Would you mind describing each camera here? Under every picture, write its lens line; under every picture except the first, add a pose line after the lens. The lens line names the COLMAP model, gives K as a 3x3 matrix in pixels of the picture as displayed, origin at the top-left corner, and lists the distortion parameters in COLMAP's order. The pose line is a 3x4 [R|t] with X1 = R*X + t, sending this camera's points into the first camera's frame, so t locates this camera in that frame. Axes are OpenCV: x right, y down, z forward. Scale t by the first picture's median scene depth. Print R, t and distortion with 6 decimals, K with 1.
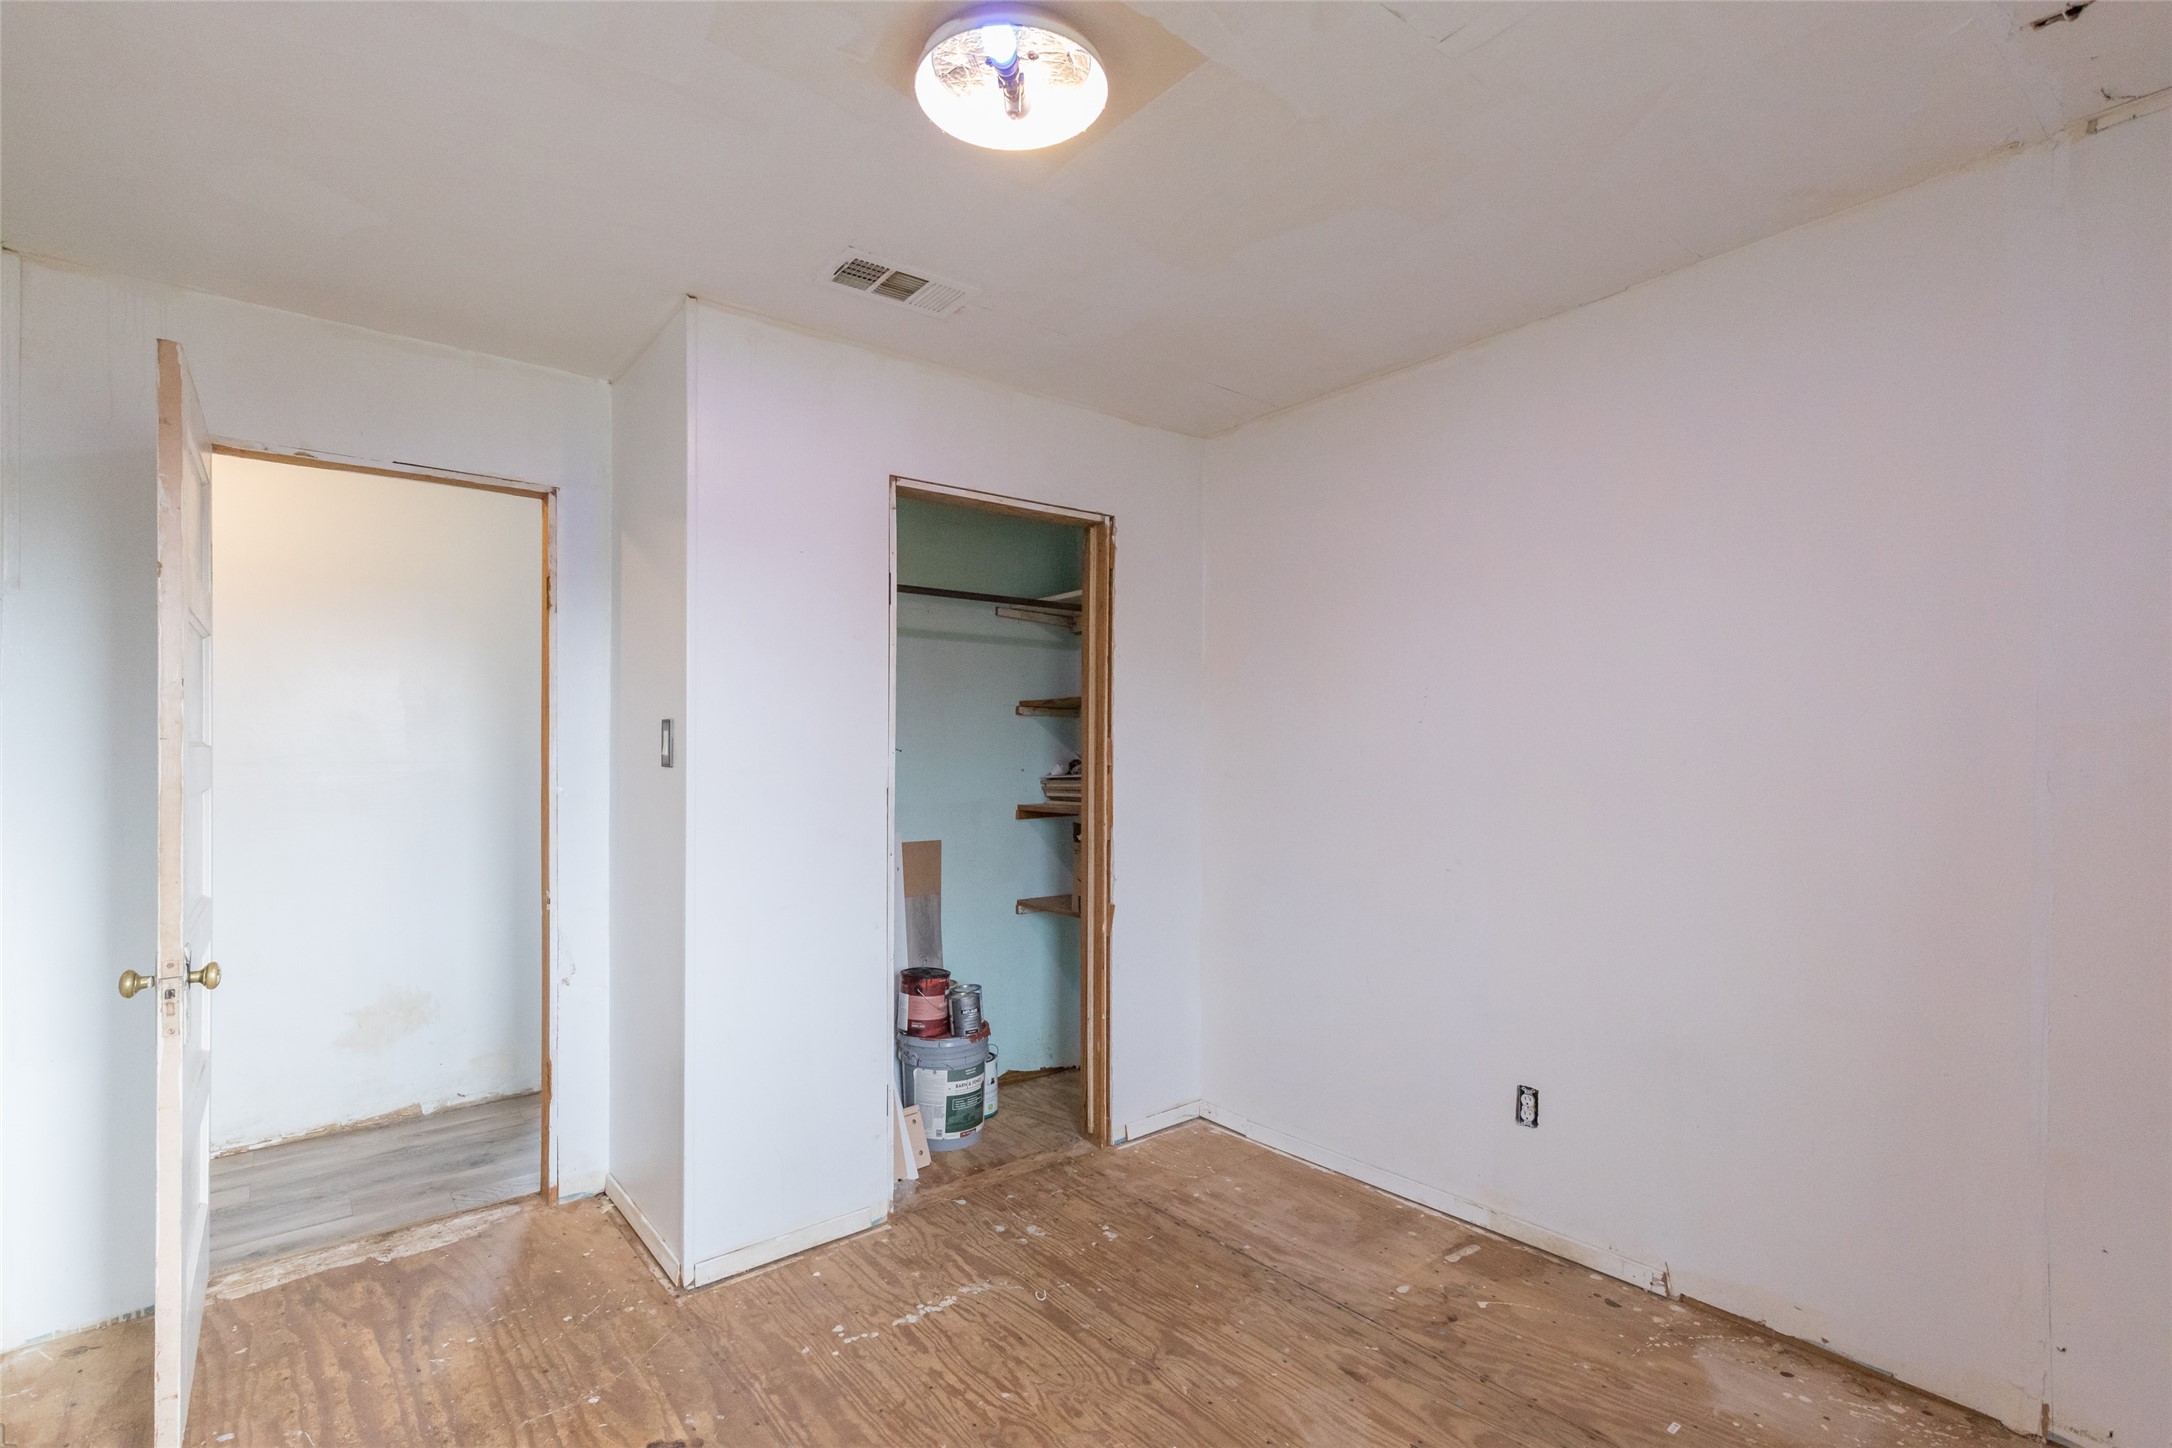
lens RADIAL K [[988.9, 0, 1080.6], [0, 988.9, 737.0], [0, 0, 1]] dist [0.009597, -0.002834]
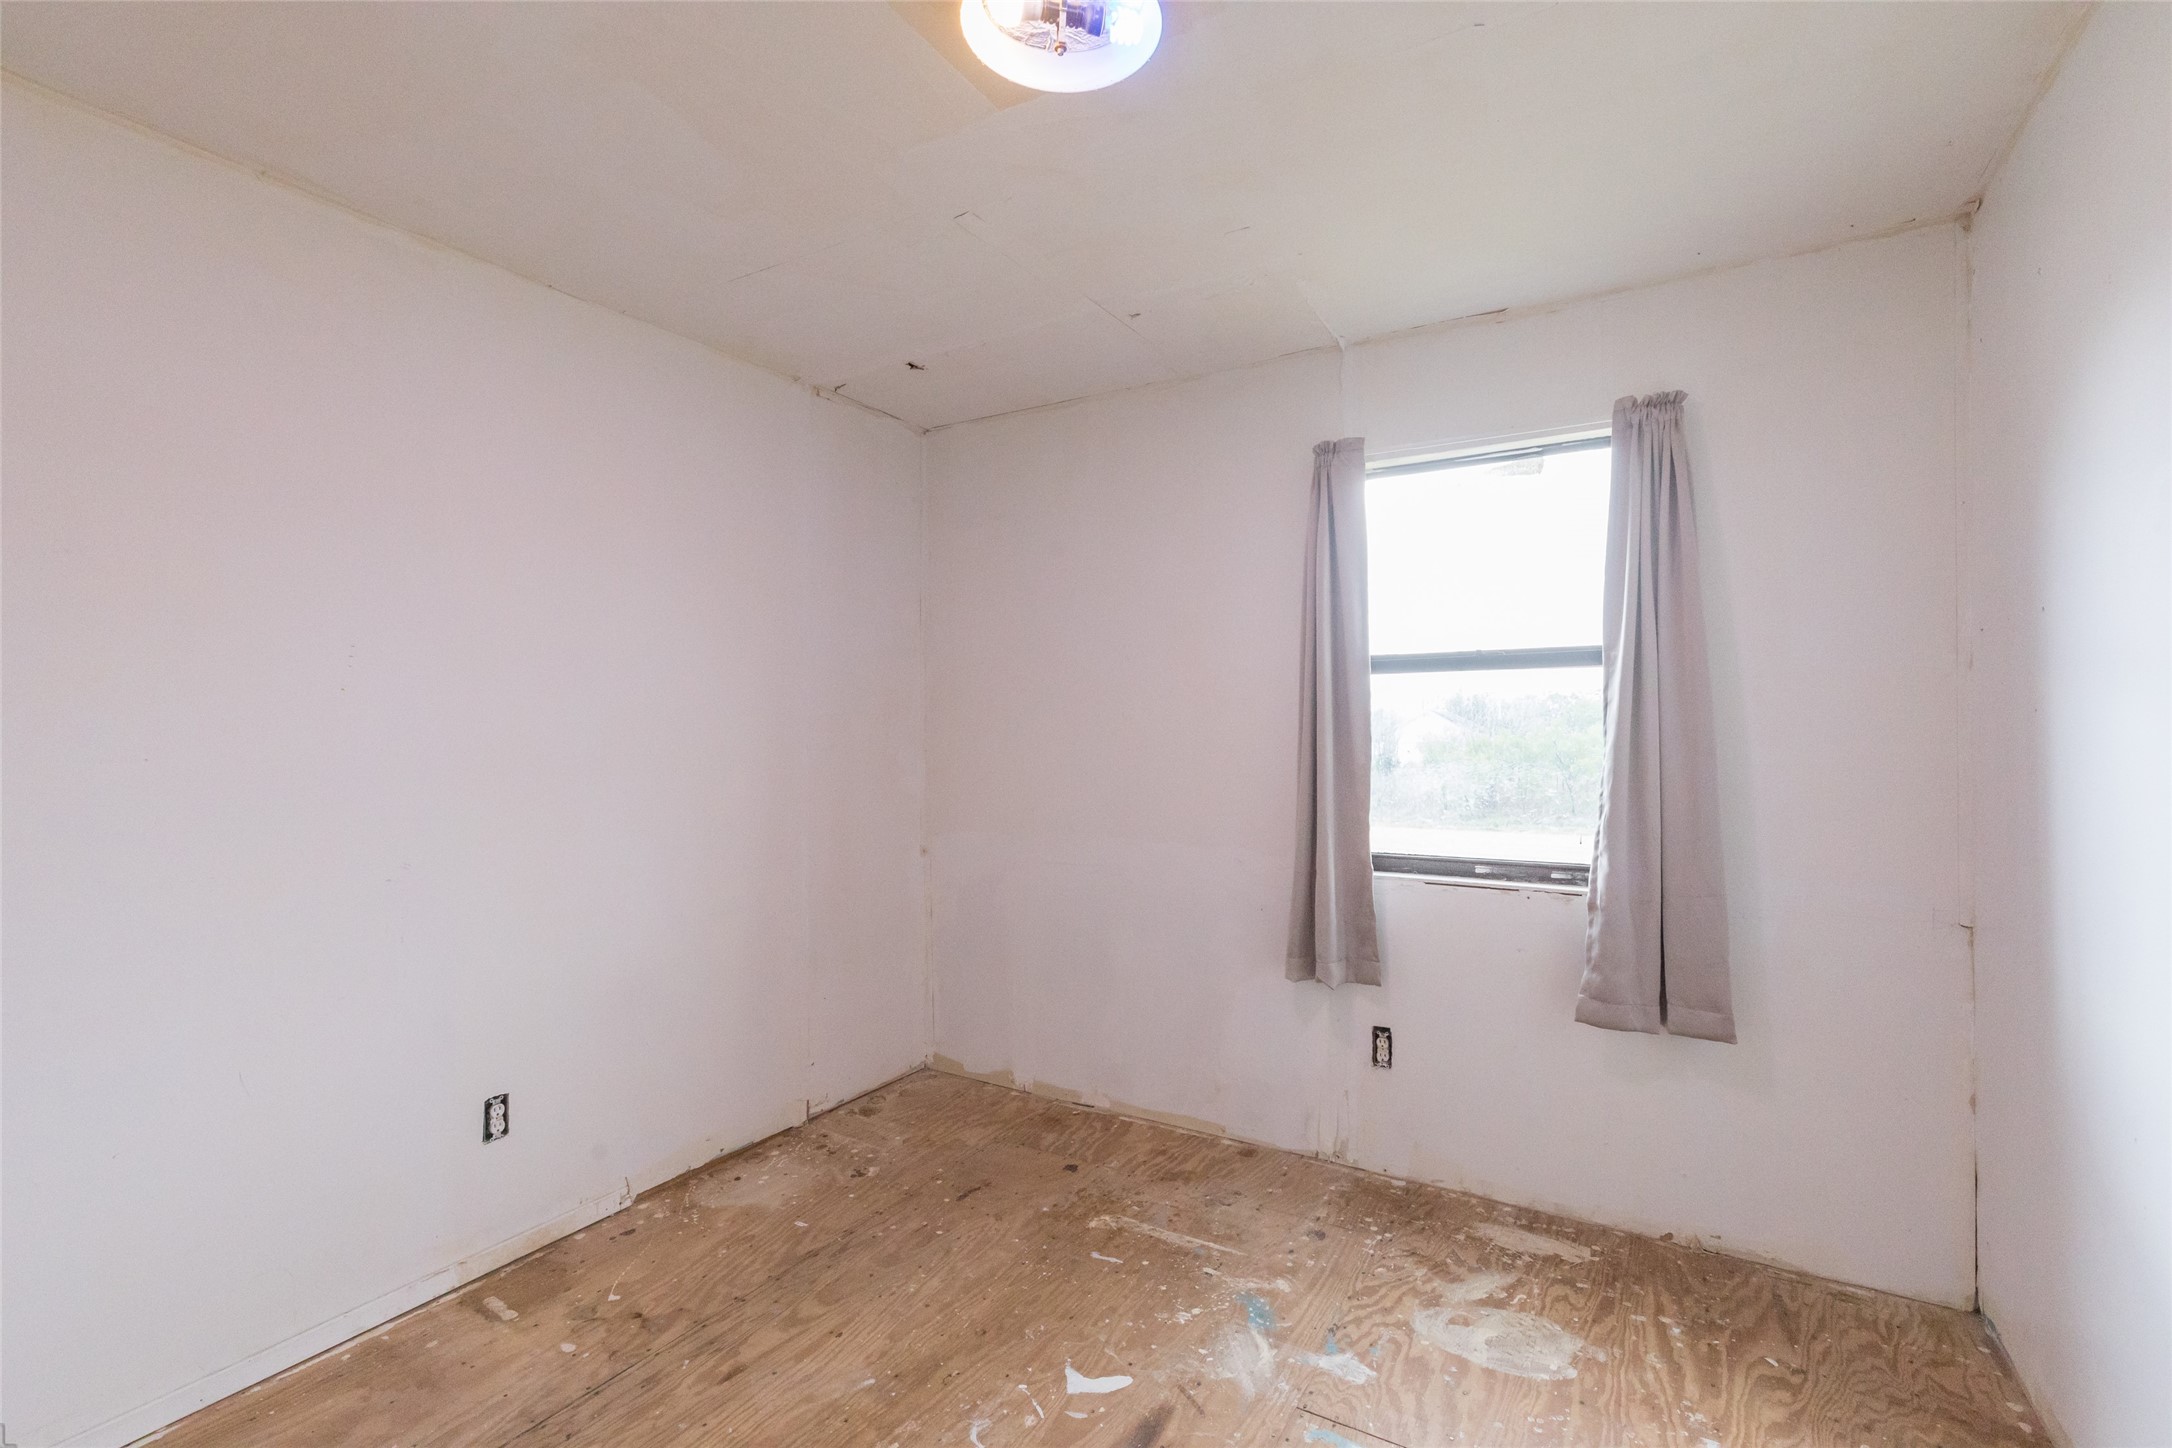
lens RADIAL K [[988.9, 0, 1088.8], [0, 988.9, 719.5], [0, 0, 1]] dist [0.009597, -0.002834]
pose [[-0.355616, 0.017388, 0.934470, -0.678618], [-0.011438, 0.999671, -0.022954, 0.021560], [-0.934562, -0.018851, -0.355300, 0.917870]]
